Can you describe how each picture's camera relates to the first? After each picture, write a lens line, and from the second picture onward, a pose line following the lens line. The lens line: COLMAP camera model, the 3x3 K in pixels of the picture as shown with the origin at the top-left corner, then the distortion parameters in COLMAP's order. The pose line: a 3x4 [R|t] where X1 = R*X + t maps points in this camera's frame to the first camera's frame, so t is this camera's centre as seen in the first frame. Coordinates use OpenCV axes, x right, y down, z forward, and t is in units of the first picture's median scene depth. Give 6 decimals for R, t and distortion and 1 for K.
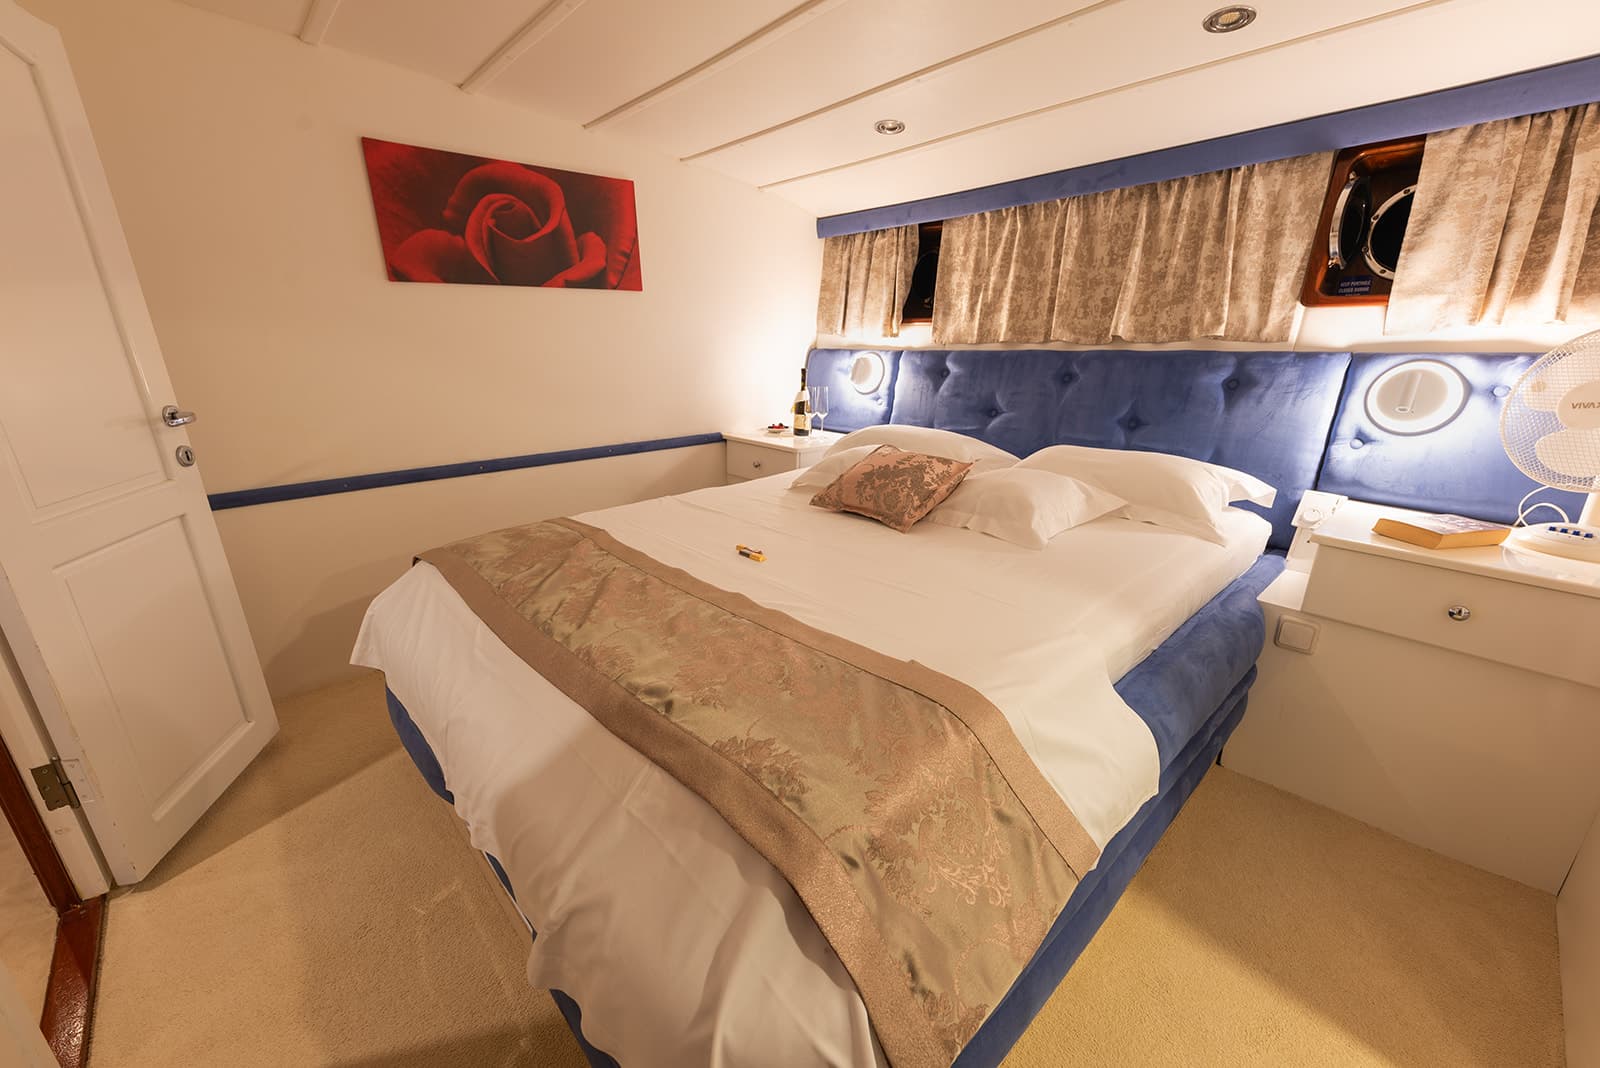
lens RADIAL K [[616.7, 0, 800.0], [0, 616.7, 534.0], [0, 0, 1]] dist [-0.000333, -0.002980]
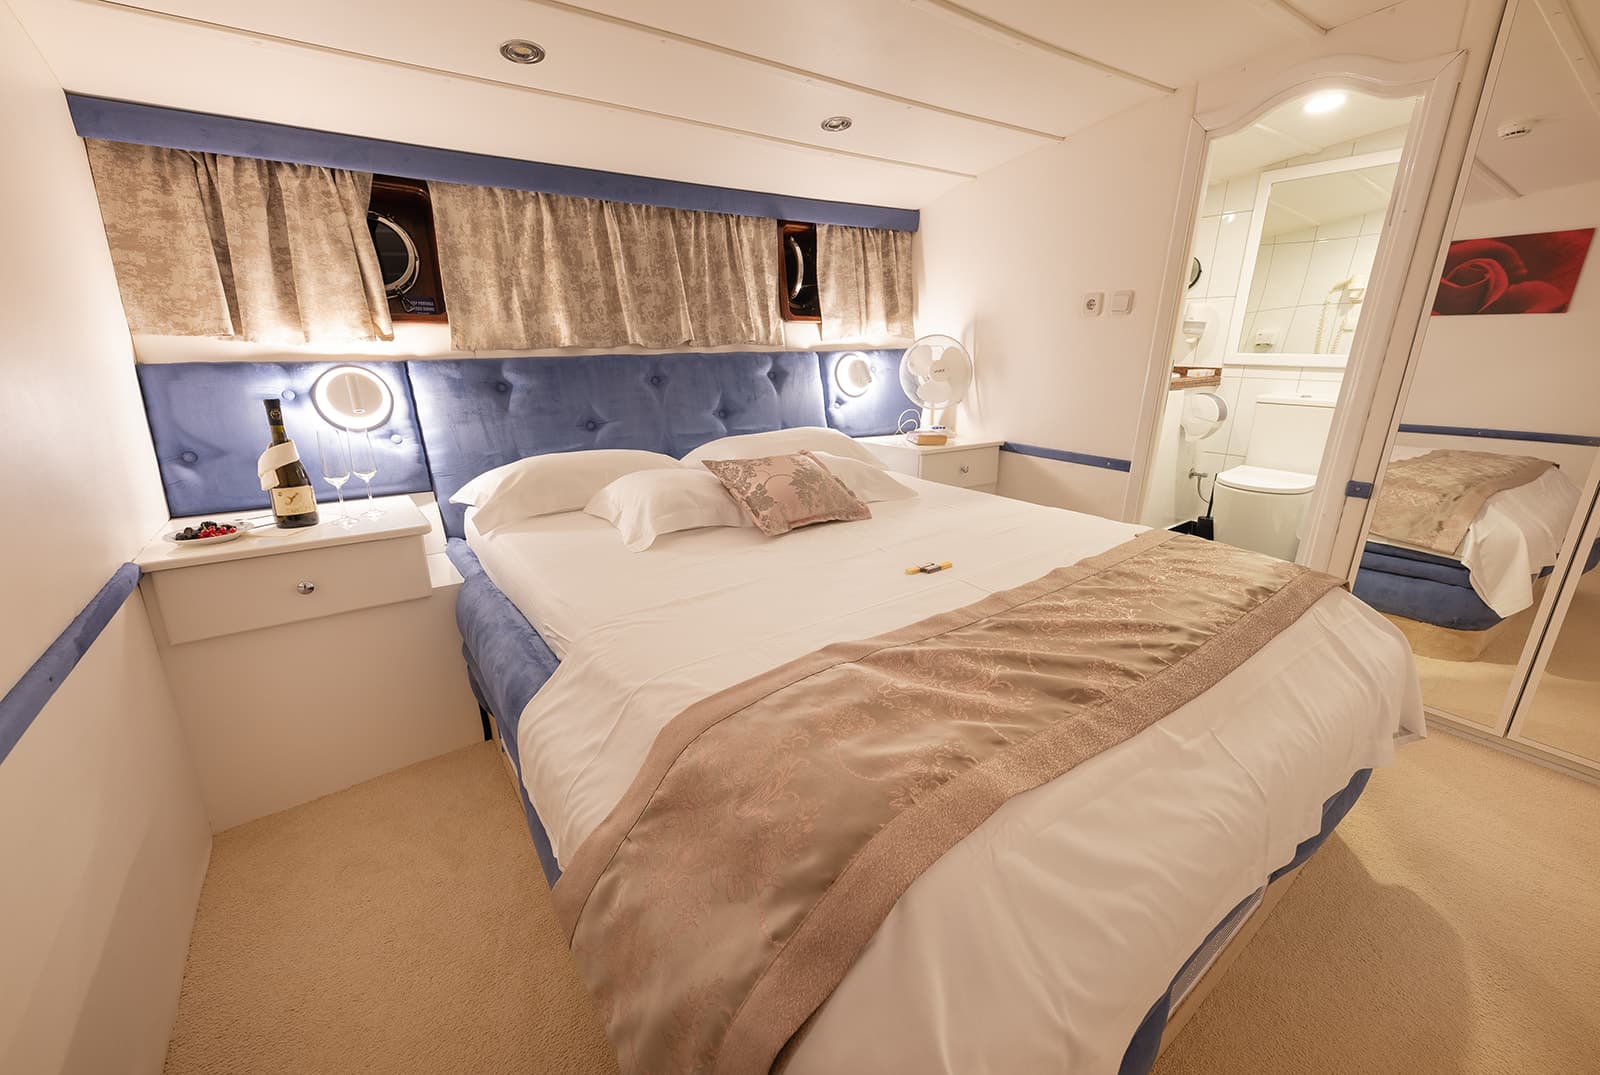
lens RADIAL K [[635.2, 0, 800.0], [0, 635.2, 537.5], [0, 0, 1]] dist [0.001397, -0.004763]
pose [[0.115220, -0.282777, 0.952240, -0.593753], [0.305588, 0.922226, 0.236888, -0.176761], [-0.945167, 0.263699, 0.192672, 0.594804]]
